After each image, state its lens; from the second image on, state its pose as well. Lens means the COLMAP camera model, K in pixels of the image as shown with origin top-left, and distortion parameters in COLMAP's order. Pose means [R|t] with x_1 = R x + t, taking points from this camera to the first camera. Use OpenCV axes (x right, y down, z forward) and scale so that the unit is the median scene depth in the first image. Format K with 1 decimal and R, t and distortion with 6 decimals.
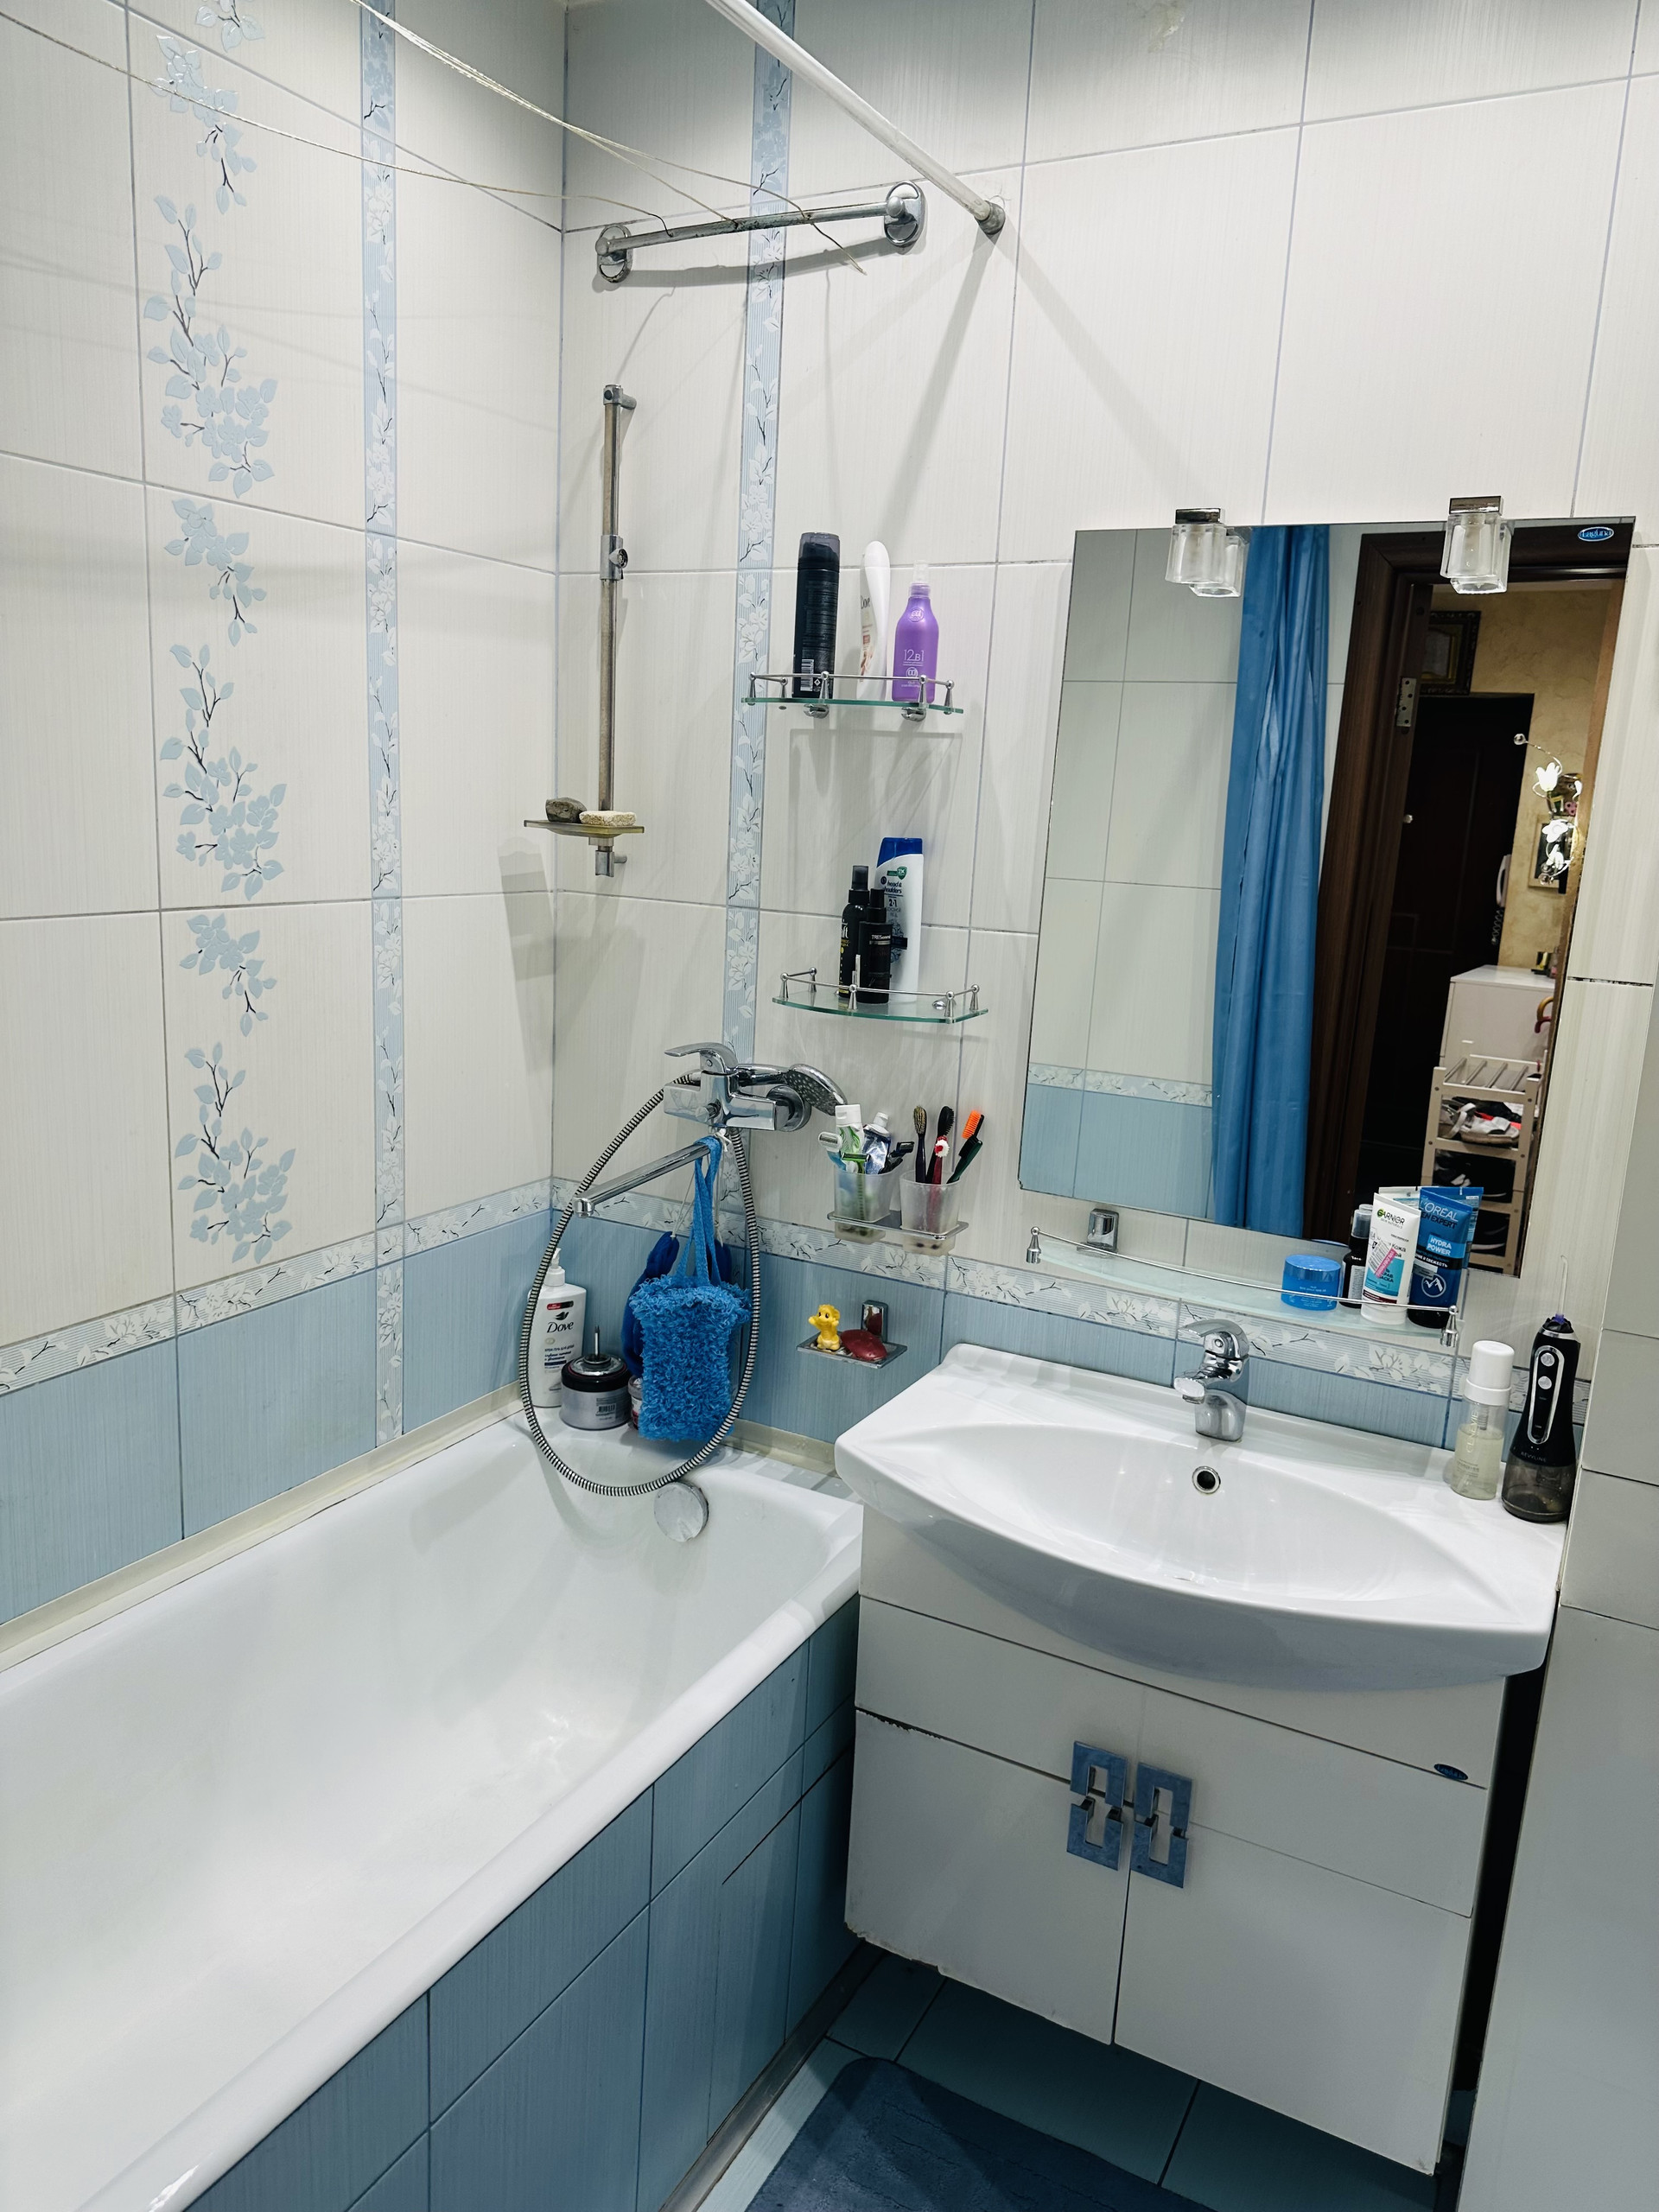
lens RADIAL K [[1591.5, 0, 829.5], [0, 1591.5, 1106.0], [0, 0, 1]] dist [0.002024, -0.005658]
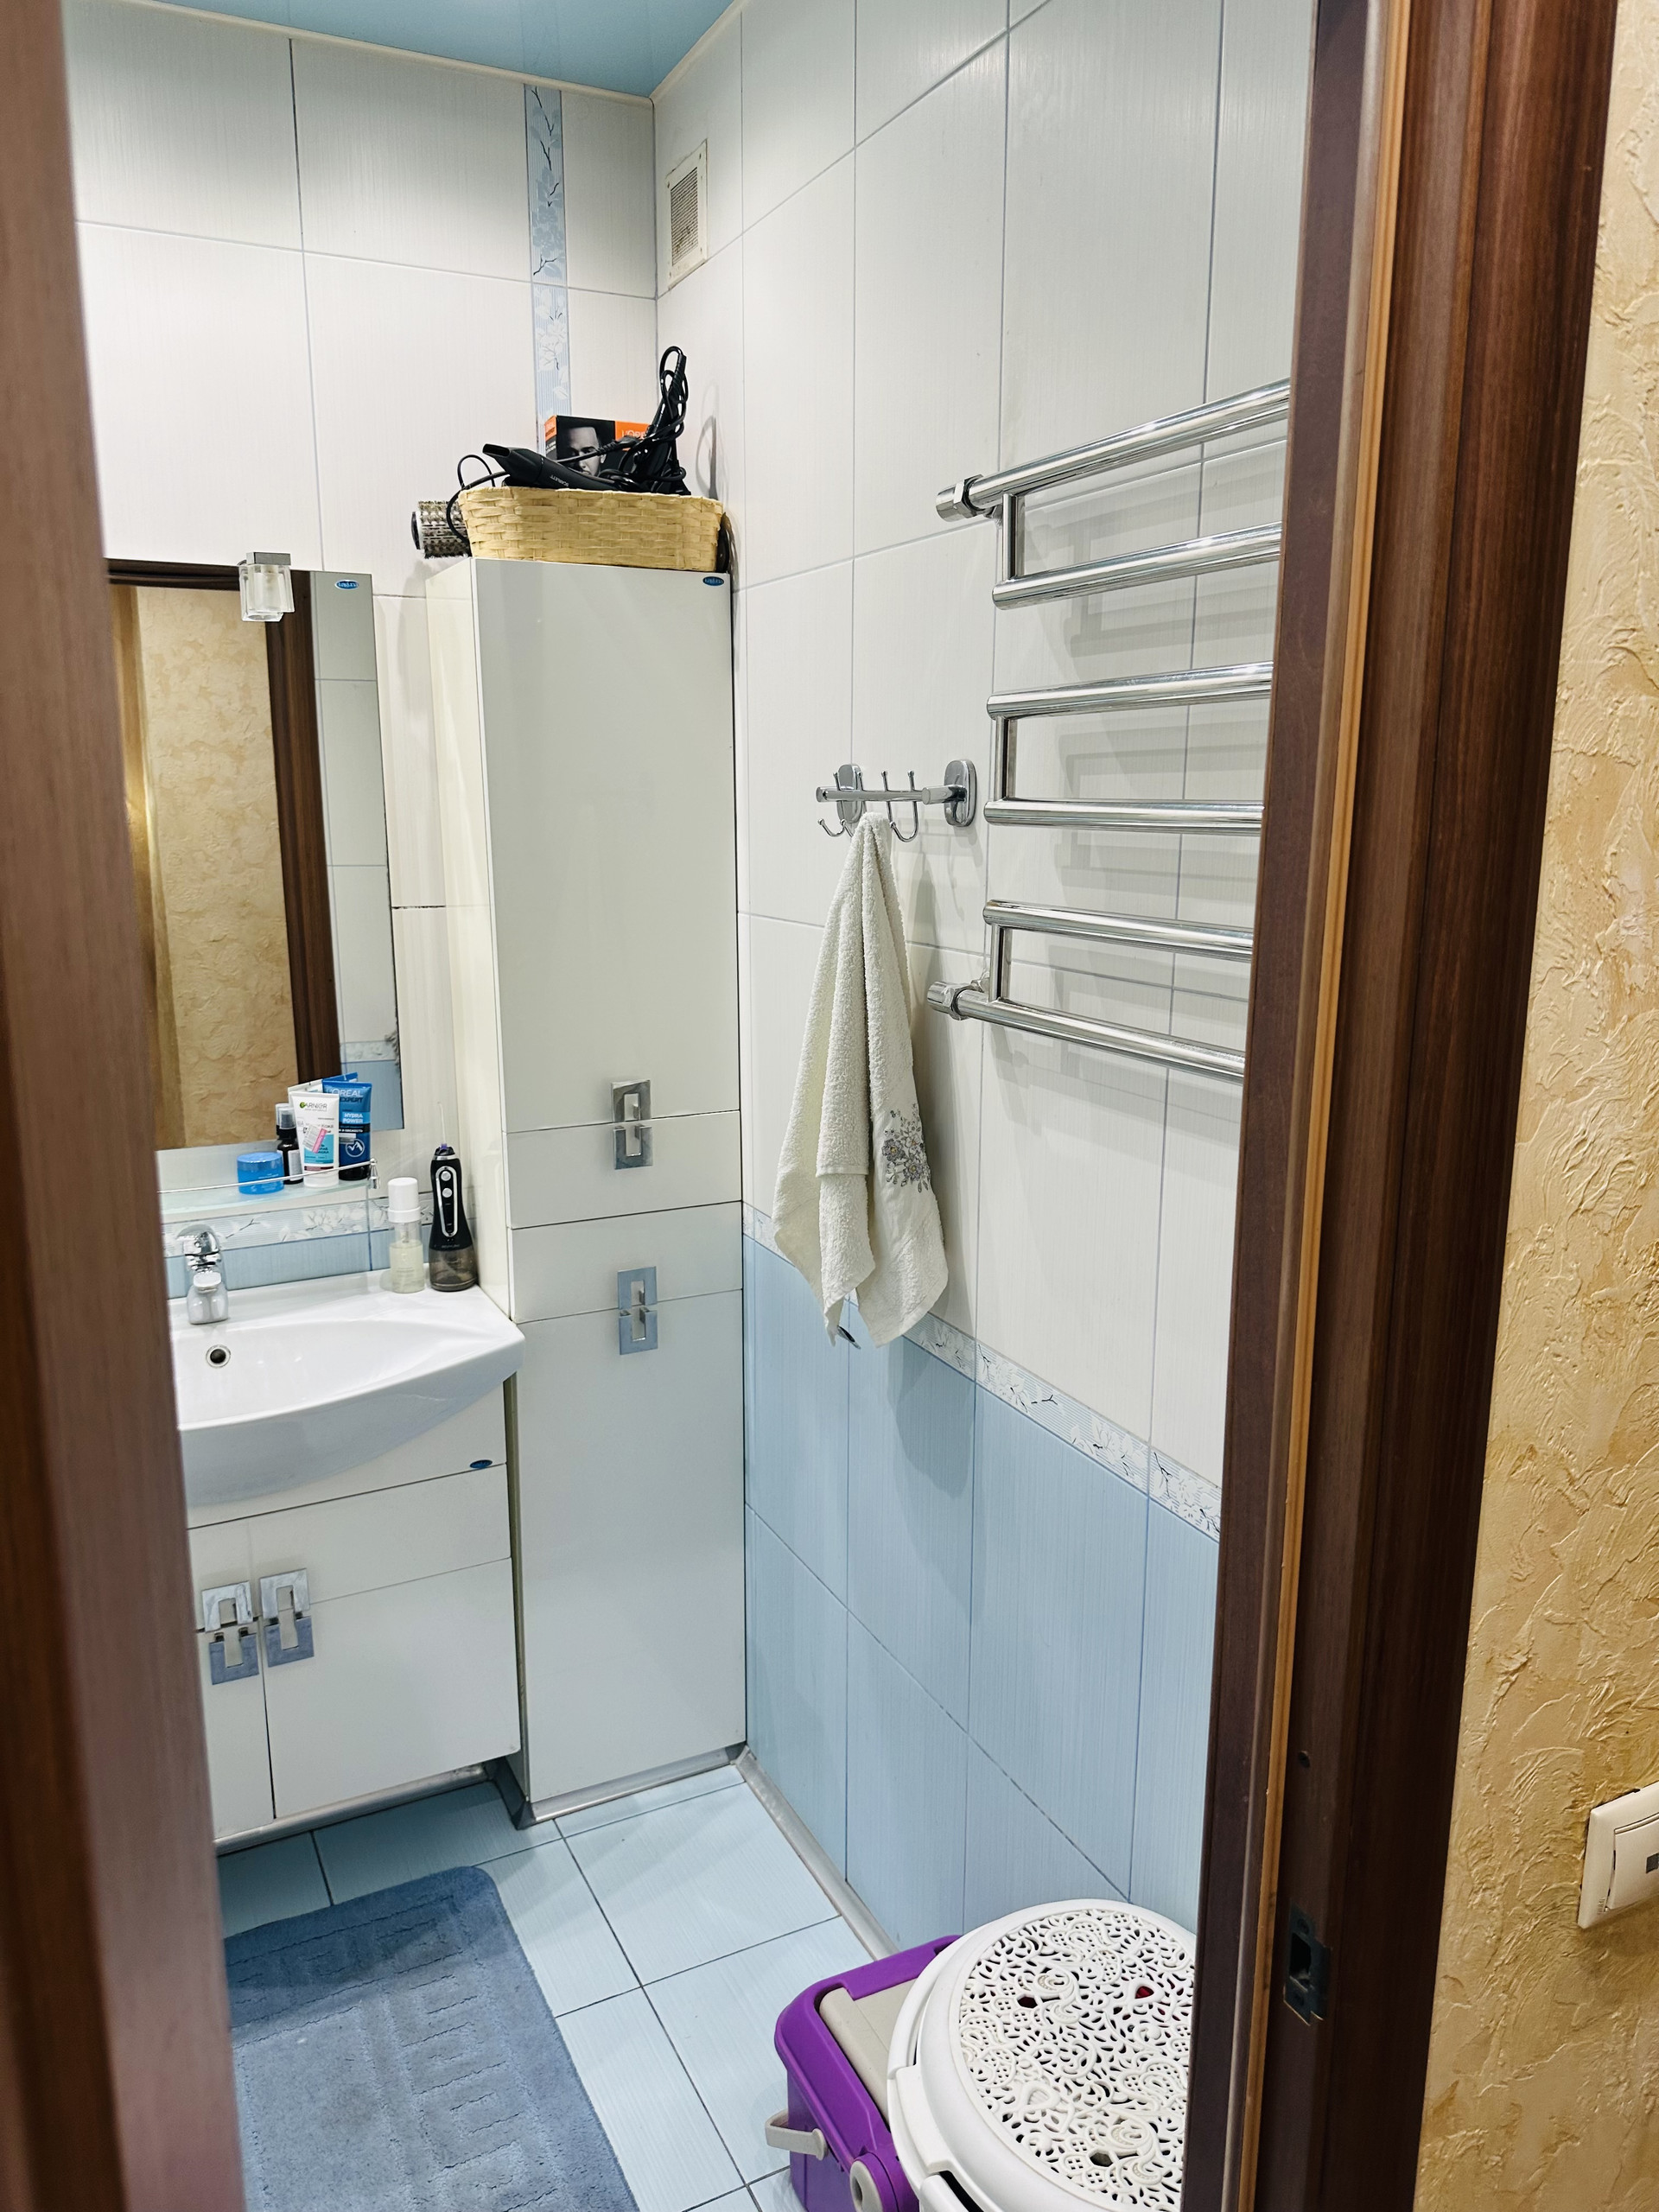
lens RADIAL K [[1585.3, 0, 819.4], [0, 1585.3, 1111.0], [0, 0, 1]] dist [0.070544, -0.082774]
pose [[0.578670, -0.216104, 0.786410, -0.388296], [0.198408, 0.972588, 0.121269, -0.001775], [-0.791059, 0.085855, 0.605685, -0.104738]]
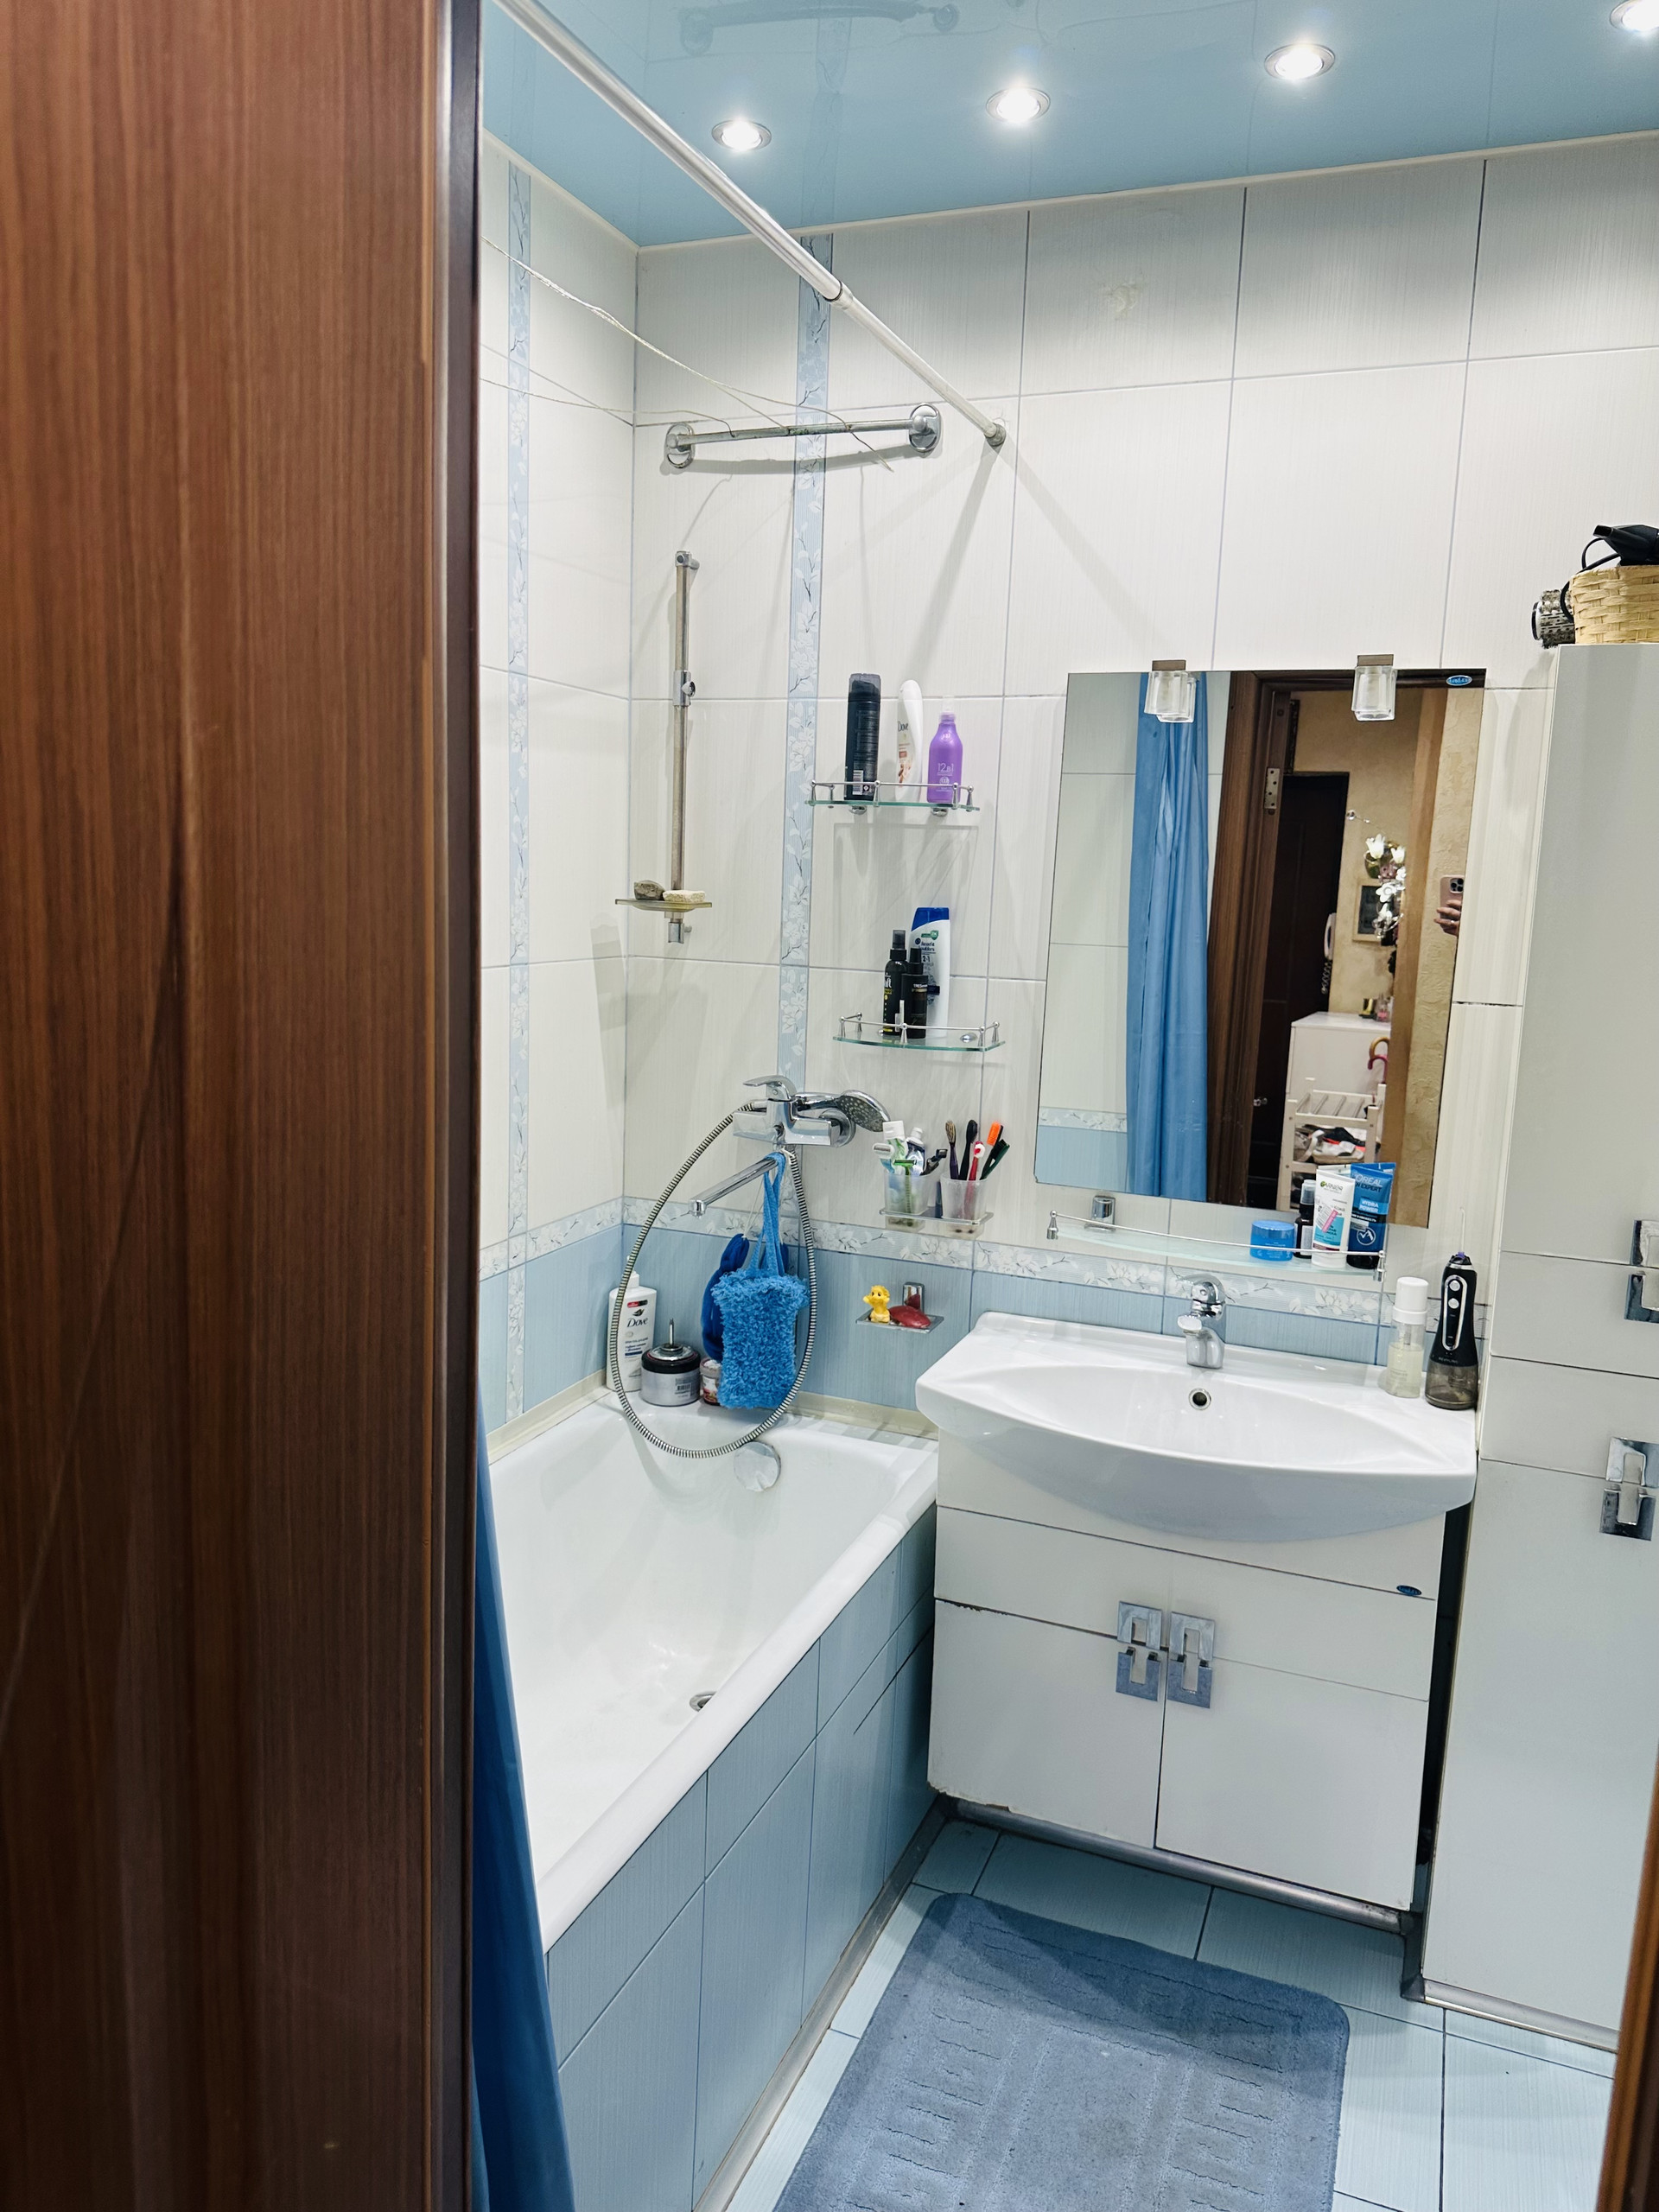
lens RADIAL K [[1599.0, 0, 824.6], [0, 1599.0, 1097.6], [0, 0, 1]] dist [0.024452, -0.023871]
pose [[0.993368, -0.030273, 0.110920, -0.188617], [0.035677, 0.998254, -0.047069, 0.039278], [-0.109301, 0.050715, 0.992714, -0.248627]]
